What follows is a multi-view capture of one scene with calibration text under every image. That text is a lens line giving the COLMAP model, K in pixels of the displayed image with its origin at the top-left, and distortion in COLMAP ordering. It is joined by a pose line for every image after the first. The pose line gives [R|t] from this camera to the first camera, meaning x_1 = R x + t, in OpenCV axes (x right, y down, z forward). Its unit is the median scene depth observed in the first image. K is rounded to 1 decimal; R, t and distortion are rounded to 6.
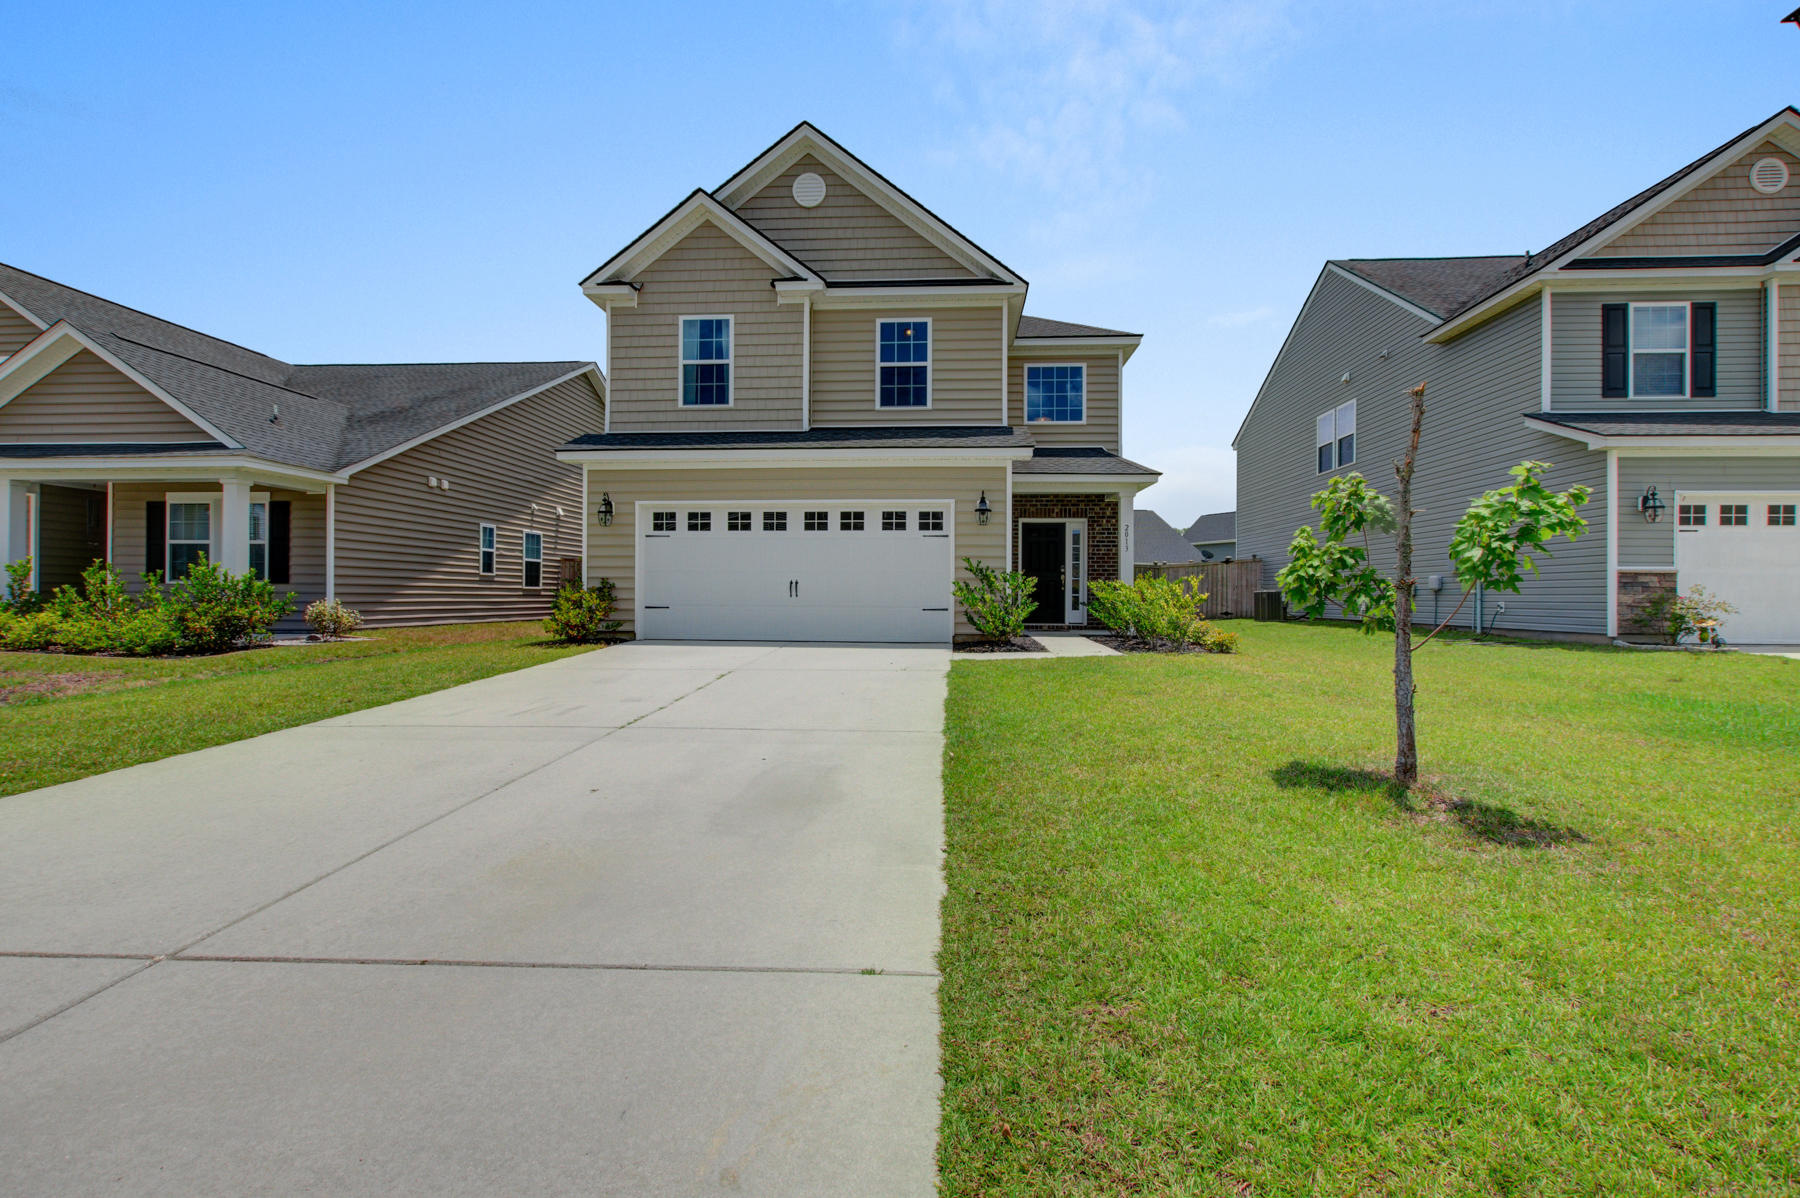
lens RADIAL K [[763.5, 0, 900.0], [0, 763.5, 599.0], [0, 0, 1]] dist [-0.001503, -0.000593]
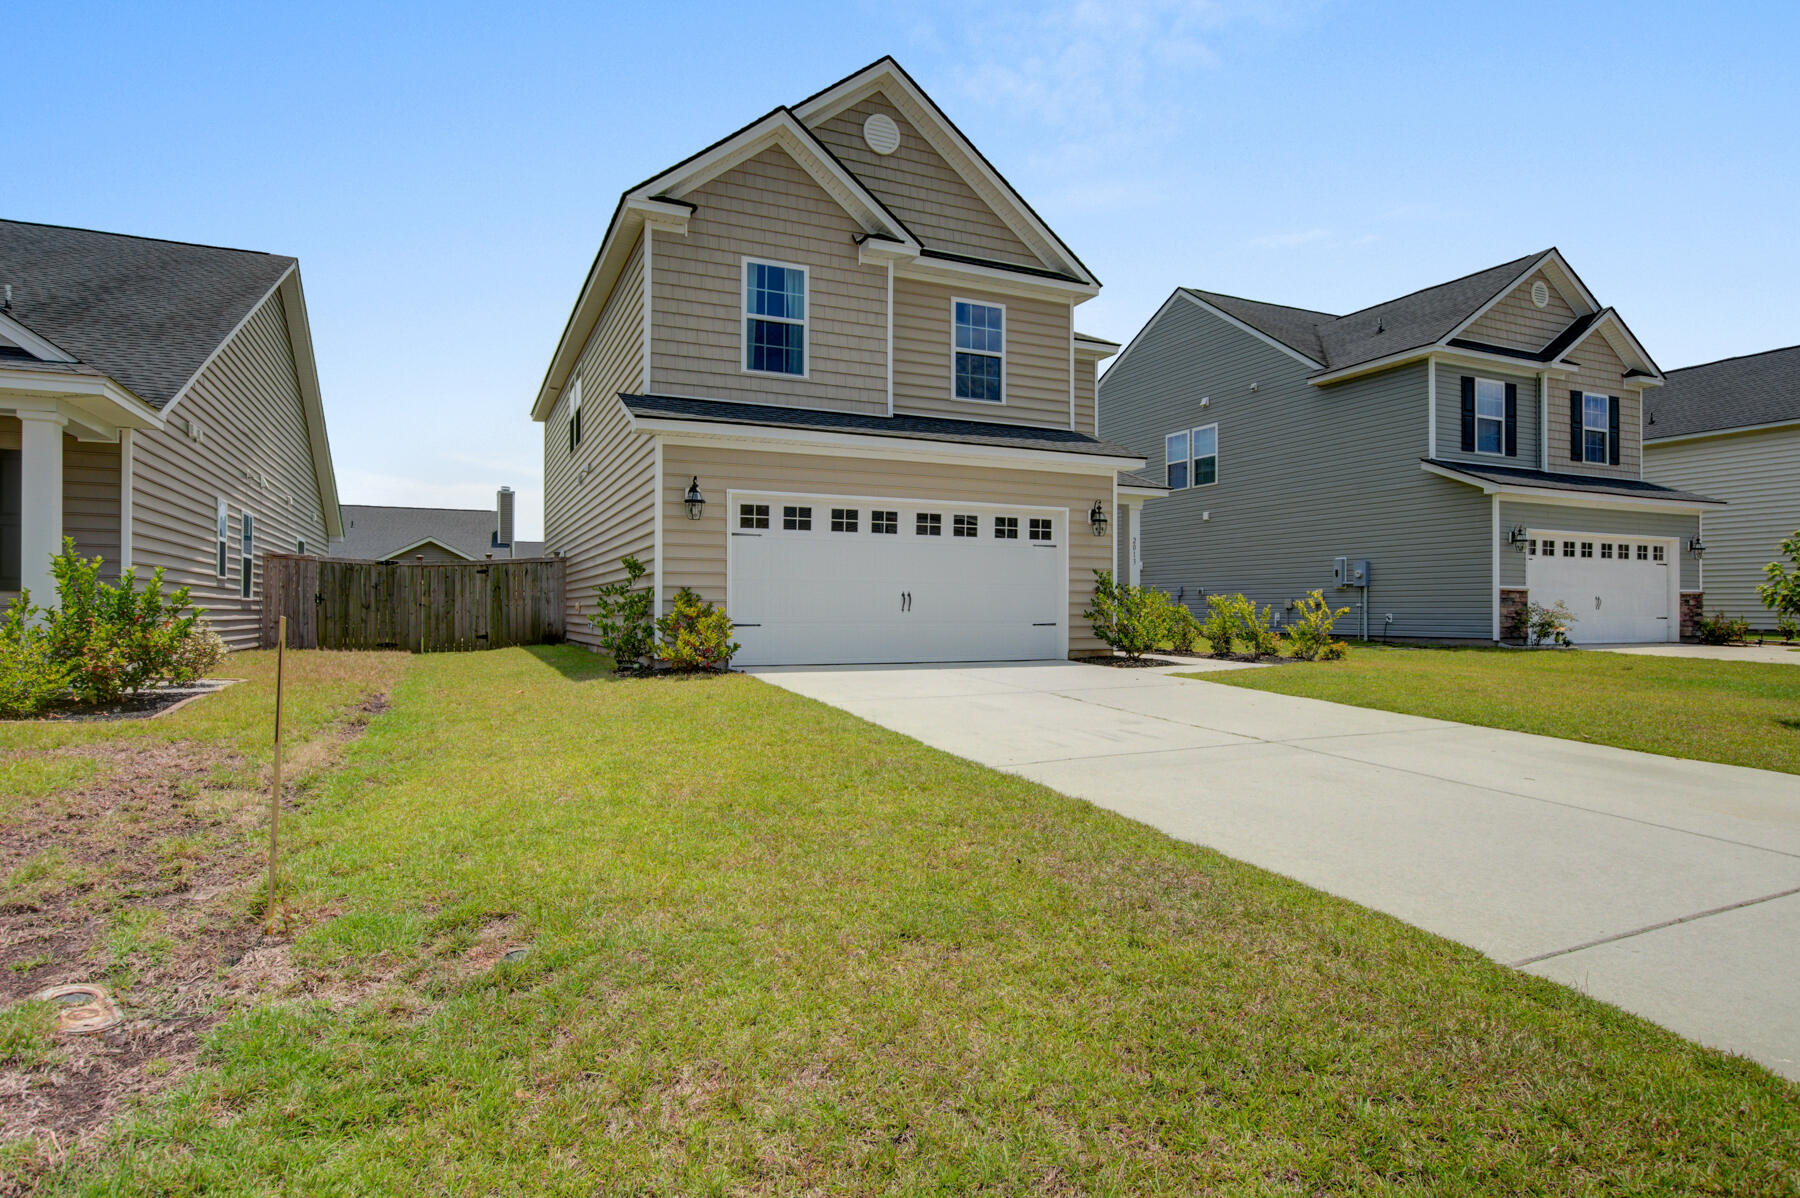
lens RADIAL K [[970.9, 0, 901.3], [0, 970.9, 609.7], [0, 0, 1]] dist [-0.012006, 0.000058]
pose [[0.879457, -0.002468, 0.475971, -0.629766], [0.003609, 0.999992, -0.001482, -0.002895], [-0.475964, 0.003021, 0.879460, 0.040415]]
